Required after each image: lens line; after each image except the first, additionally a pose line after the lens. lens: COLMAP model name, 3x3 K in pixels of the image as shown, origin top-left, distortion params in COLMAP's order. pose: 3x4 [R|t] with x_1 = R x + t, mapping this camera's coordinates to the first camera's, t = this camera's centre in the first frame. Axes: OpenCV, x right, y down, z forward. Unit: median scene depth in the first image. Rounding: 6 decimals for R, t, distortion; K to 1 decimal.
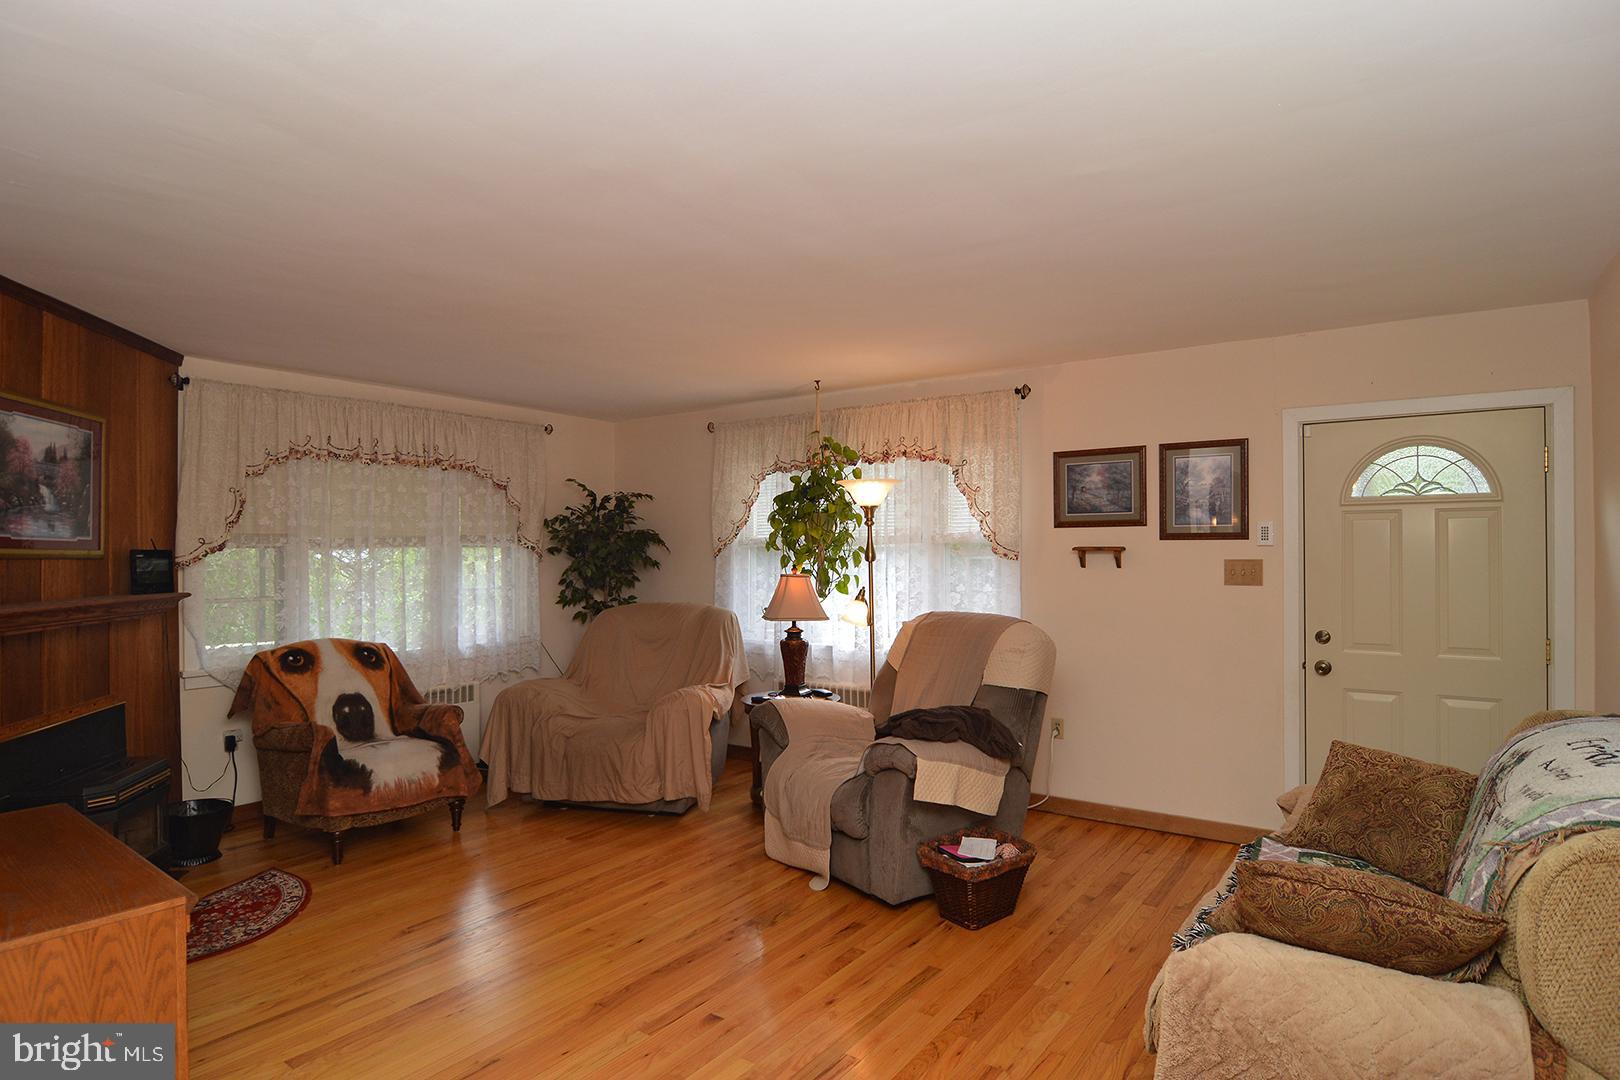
lens RADIAL K [[896.1, 0, 806.4], [0, 896.1, 544.6], [0, 0, 1]] dist [-0.004445, -0.013736]
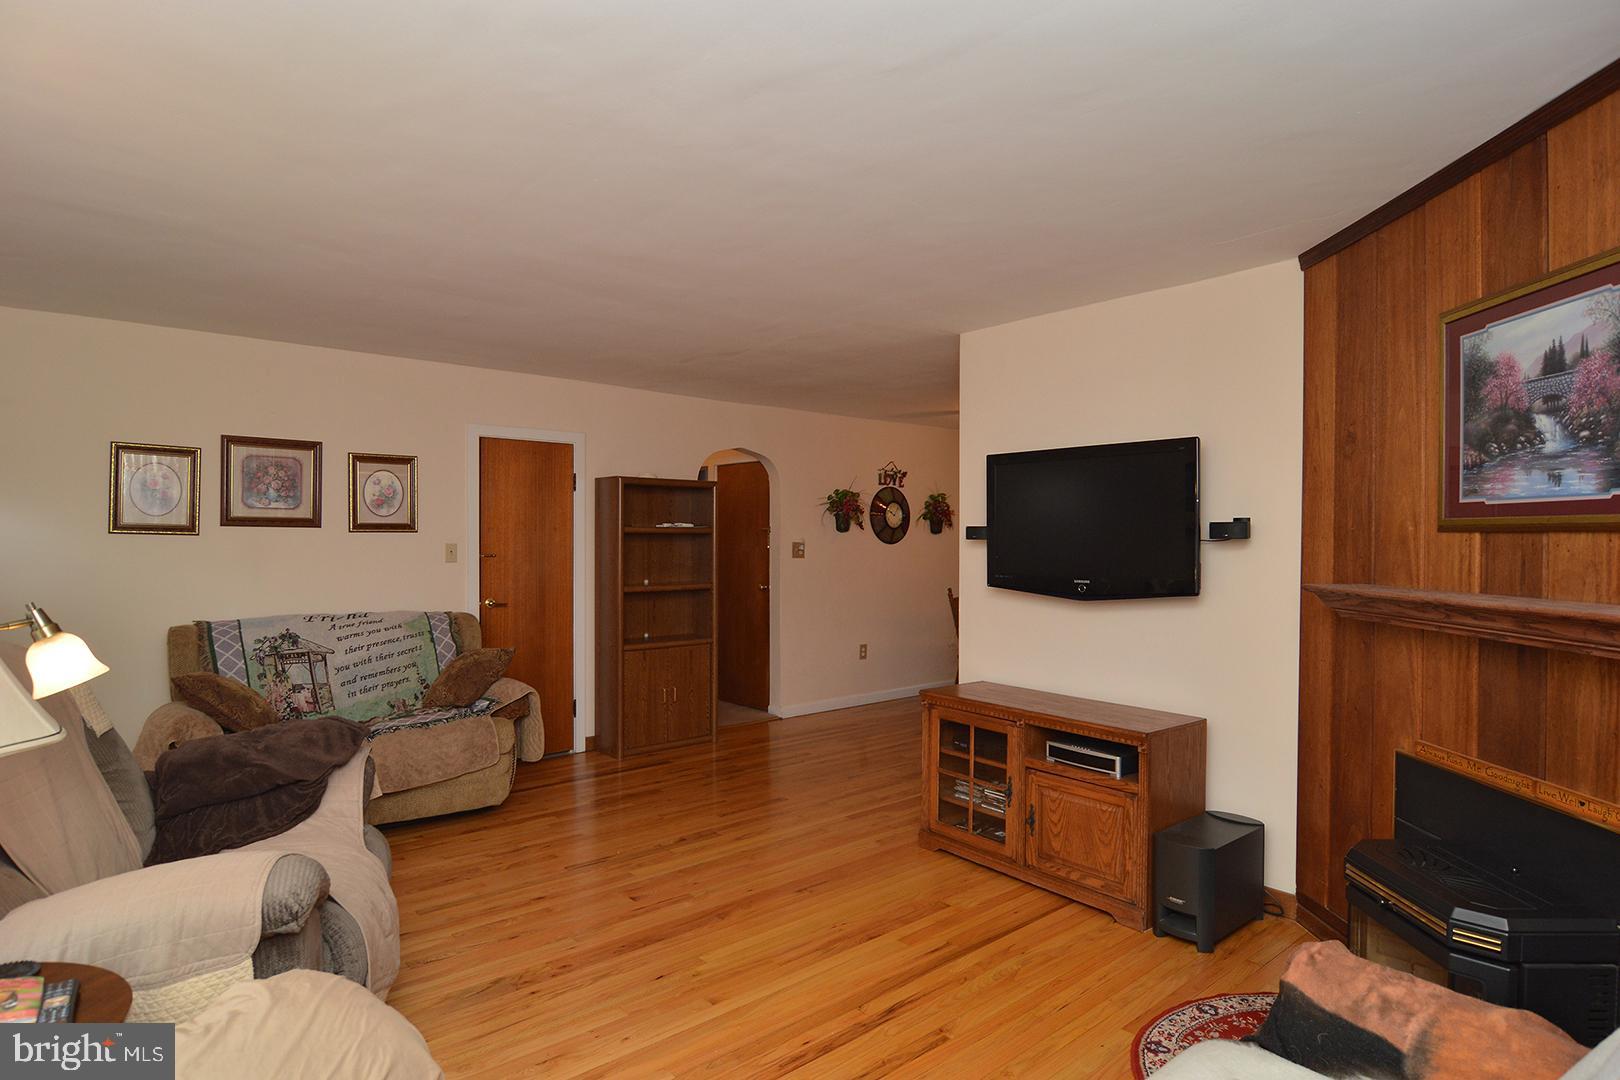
lens RADIAL K [[896.1, 0, 806.4], [0, 896.1, 544.6], [0, 0, 1]] dist [-0.004445, -0.013736]
pose [[-0.975027, 0.002414, 0.222073, -0.493534], [0.001255, 0.999985, -0.005359, 0.028124], [-0.222083, -0.004946, -0.975015, 1.728811]]
